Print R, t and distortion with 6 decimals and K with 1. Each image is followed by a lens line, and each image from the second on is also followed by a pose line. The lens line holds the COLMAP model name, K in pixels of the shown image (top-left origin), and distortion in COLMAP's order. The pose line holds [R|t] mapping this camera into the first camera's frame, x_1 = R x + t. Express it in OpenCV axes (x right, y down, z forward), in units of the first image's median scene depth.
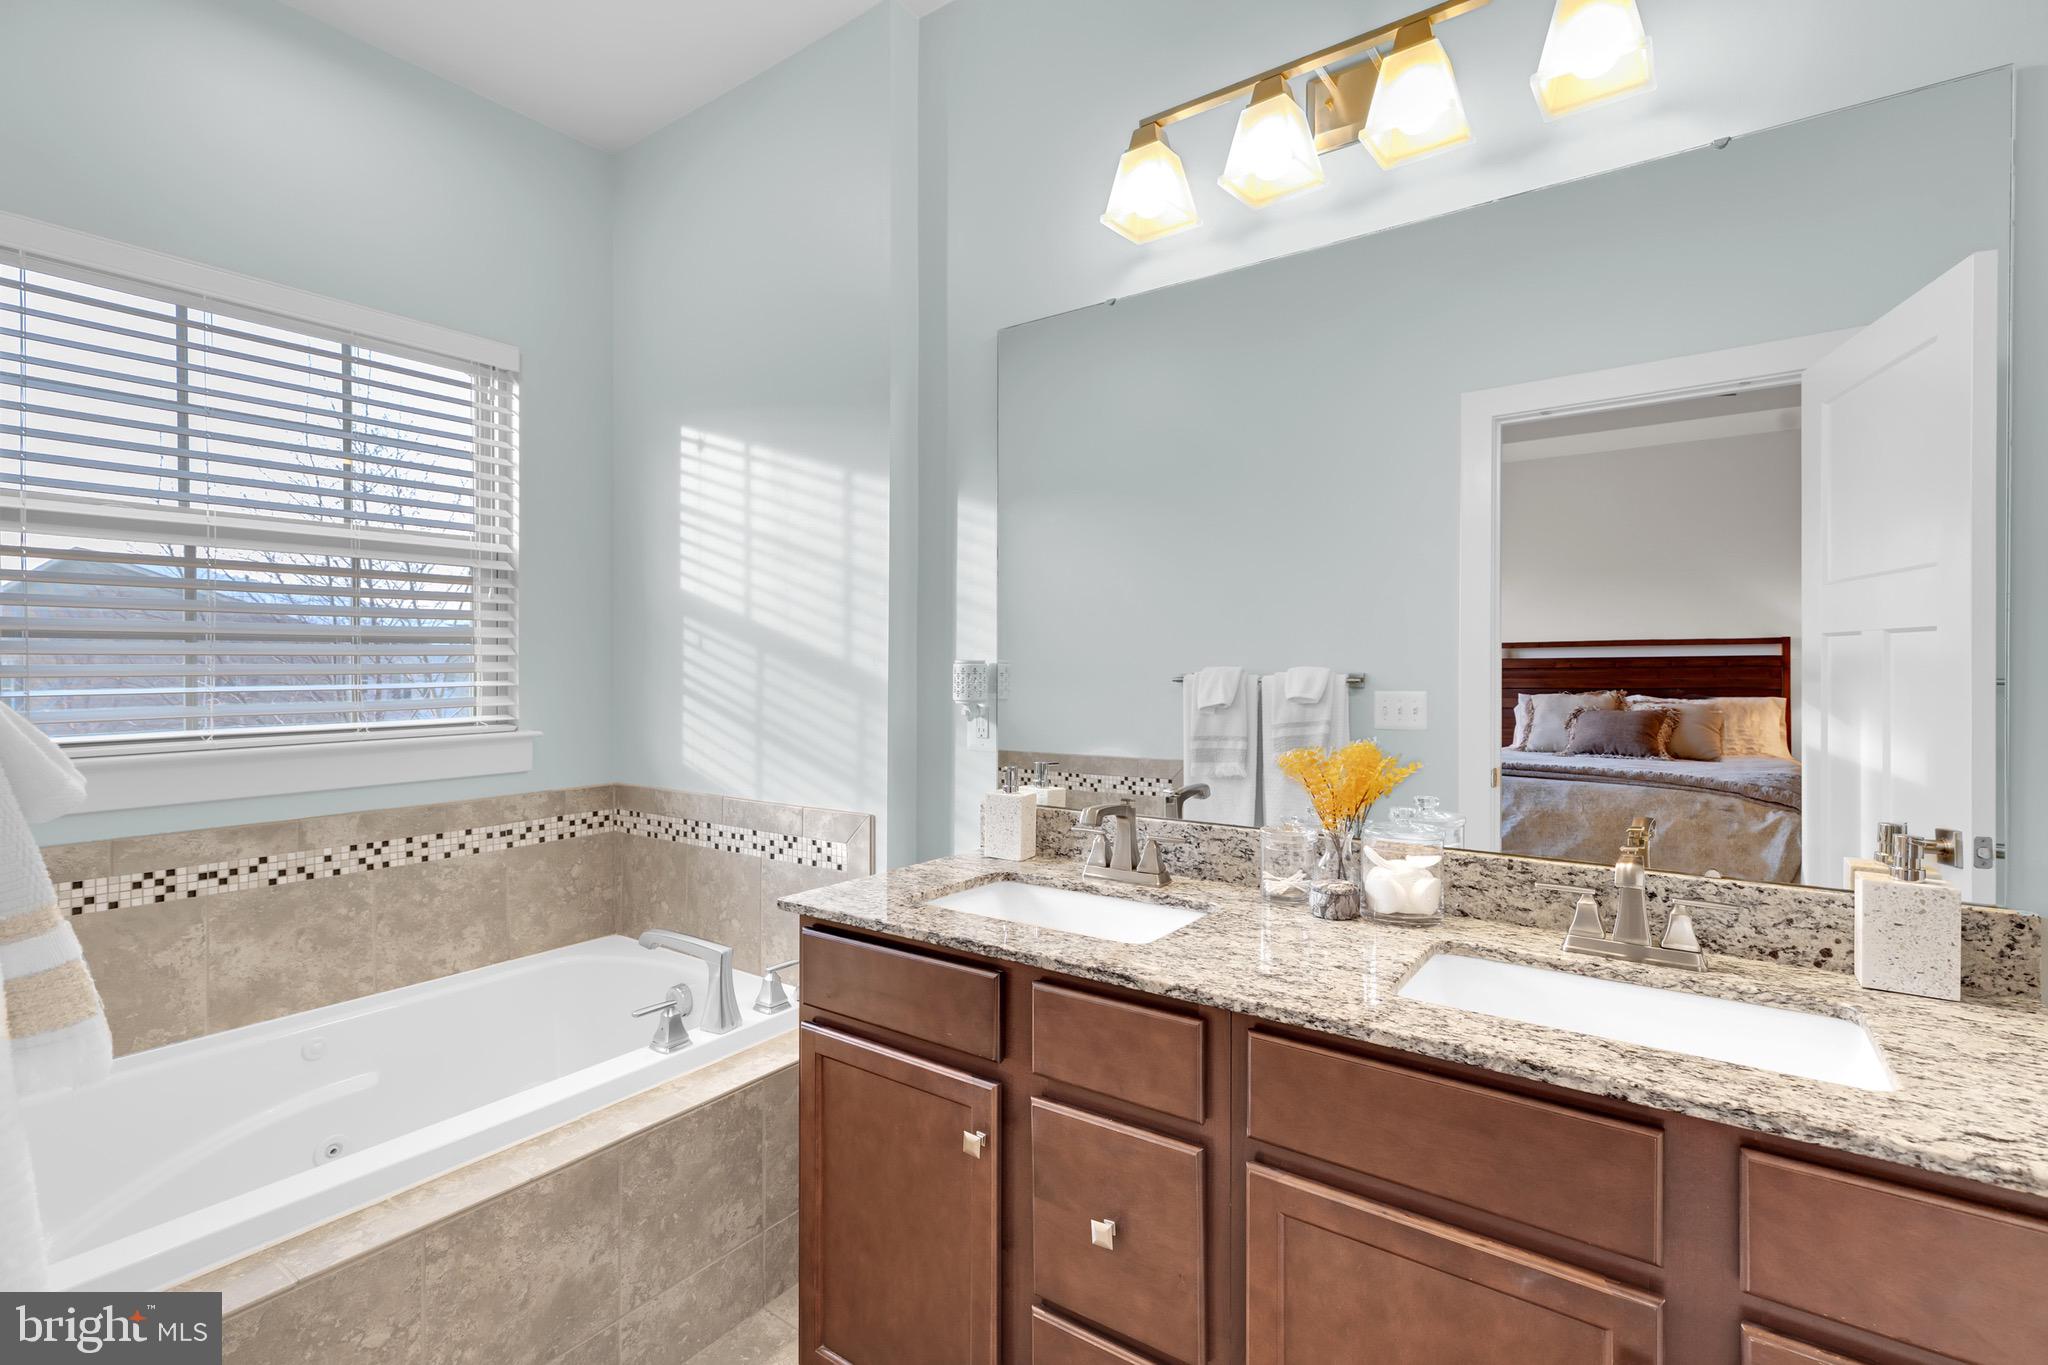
lens RADIAL K [[932.2, 0, 1026.5], [0, 932.2, 671.9], [0, 0, 1]] dist [0.006377, 0.000060]
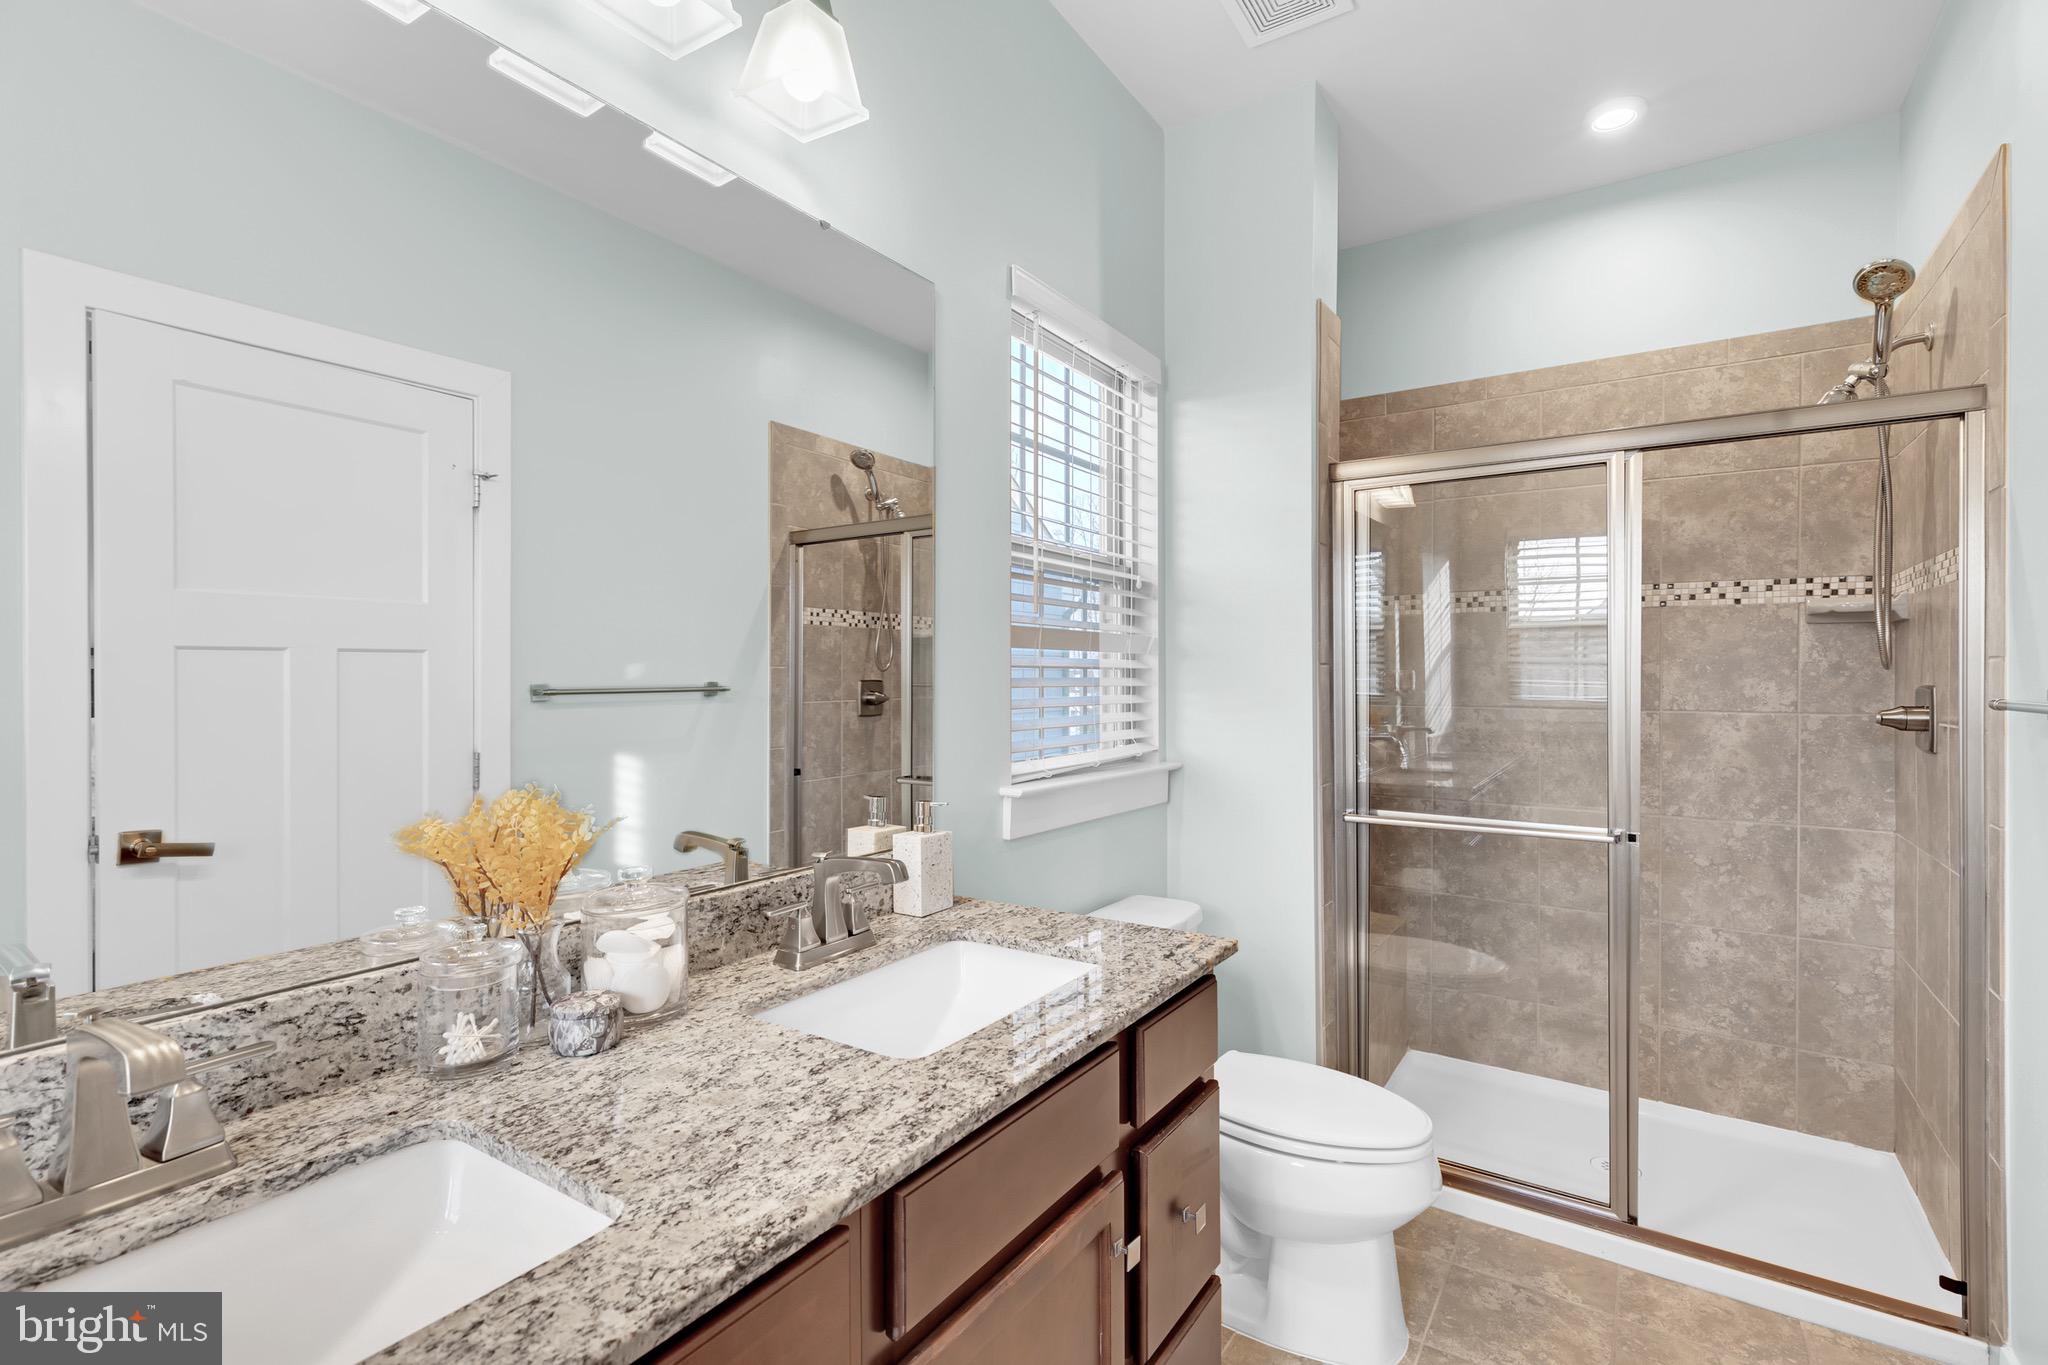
lens RADIAL K [[932.2, 0, 1028.9], [0, 932.2, 680.4], [0, 0, 1]] dist [0.006377, 0.000060]
pose [[-0.016084, -0.006081, 0.999852, -0.436979], [0.004811, 0.999969, 0.006159, -0.013172], [-0.999859, 0.004909, -0.016054, 0.824406]]
